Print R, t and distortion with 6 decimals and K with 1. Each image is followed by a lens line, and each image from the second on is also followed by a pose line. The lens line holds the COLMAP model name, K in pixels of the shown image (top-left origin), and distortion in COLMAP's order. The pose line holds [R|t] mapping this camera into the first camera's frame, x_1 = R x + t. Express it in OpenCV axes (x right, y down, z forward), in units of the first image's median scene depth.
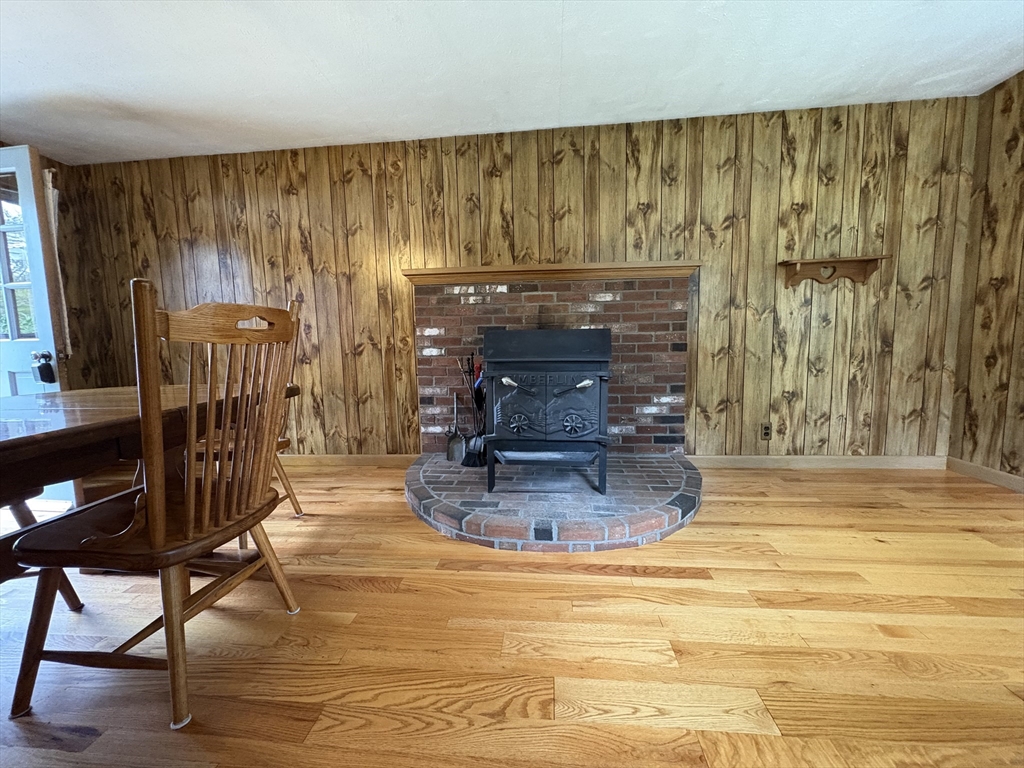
lens RADIAL K [[405.9, 0, 510.6], [0, 405.9, 381.6], [0, 0, 1]] dist [-0.000103, 0.000430]
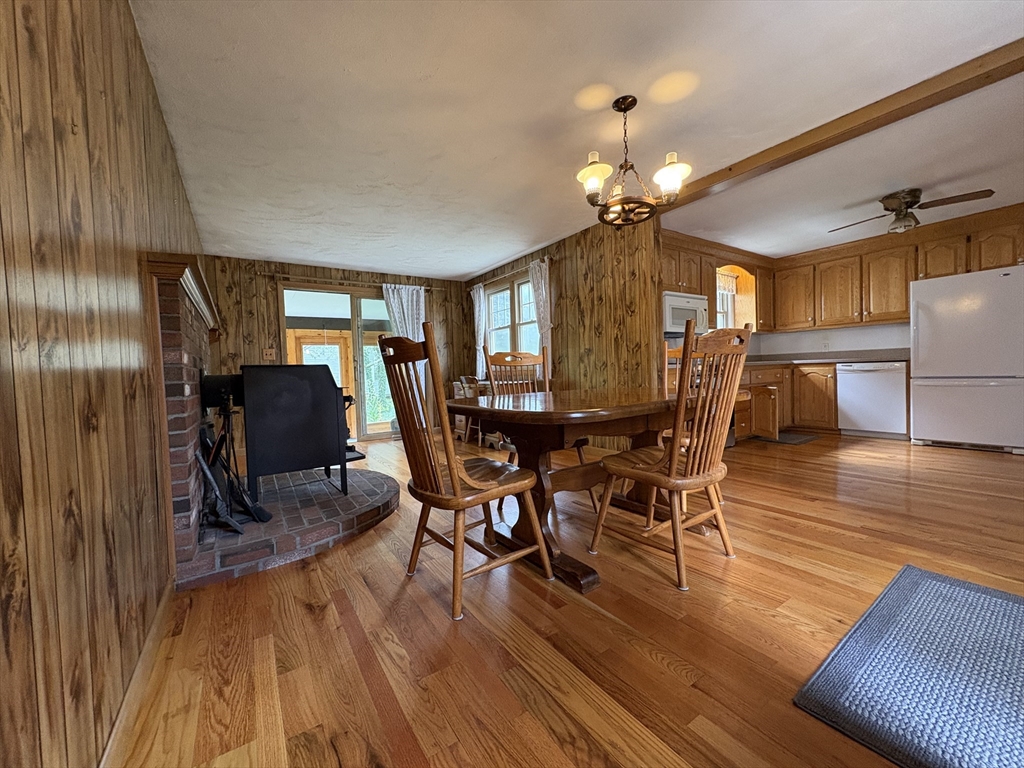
lens RADIAL K [[405.9, 0, 513.6], [0, 405.9, 384.2], [0, 0, 1]] dist [-0.000103, 0.000430]
pose [[-0.629336, 0.023531, 0.776777, -1.042634], [0.129272, 0.988785, 0.074781, -0.066875], [-0.766306, 0.147478, -0.625320, 1.046190]]
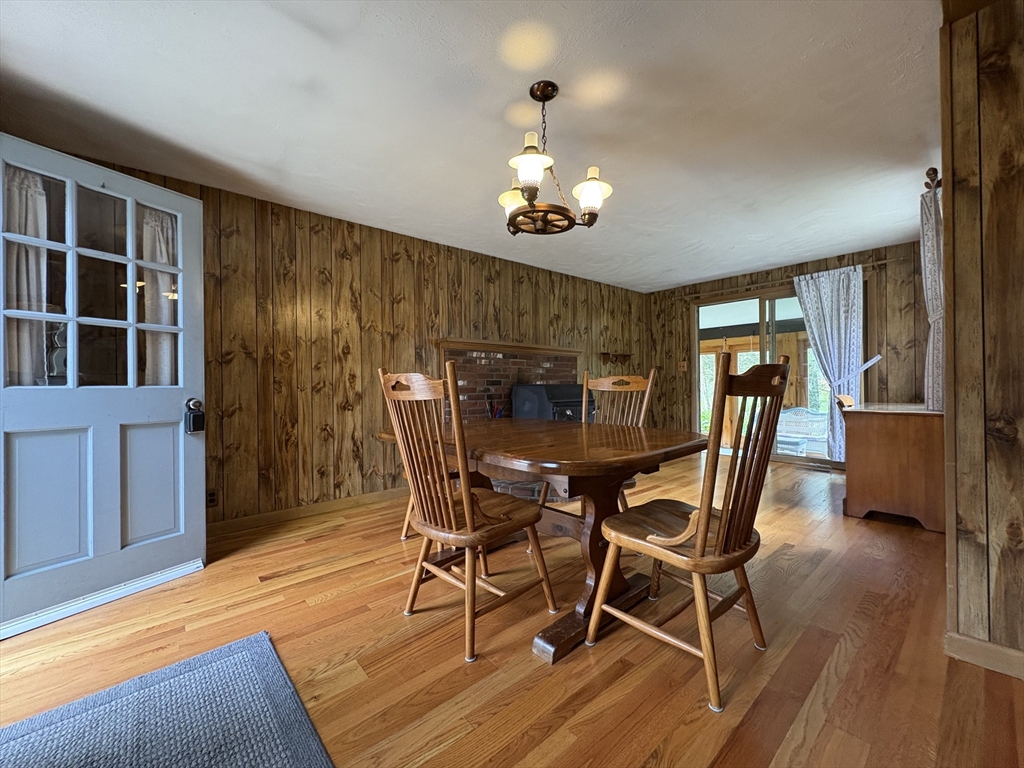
lens RADIAL K [[405.9, 0, 513.7], [0, 405.9, 384.1], [0, 0, 1]] dist [-0.000103, 0.000430]
pose [[0.691745, 0.015641, 0.721972, -1.084777], [0.068495, 0.993837, -0.087158, 0.011858], [-0.718886, 0.109742, 0.686411, -0.065468]]
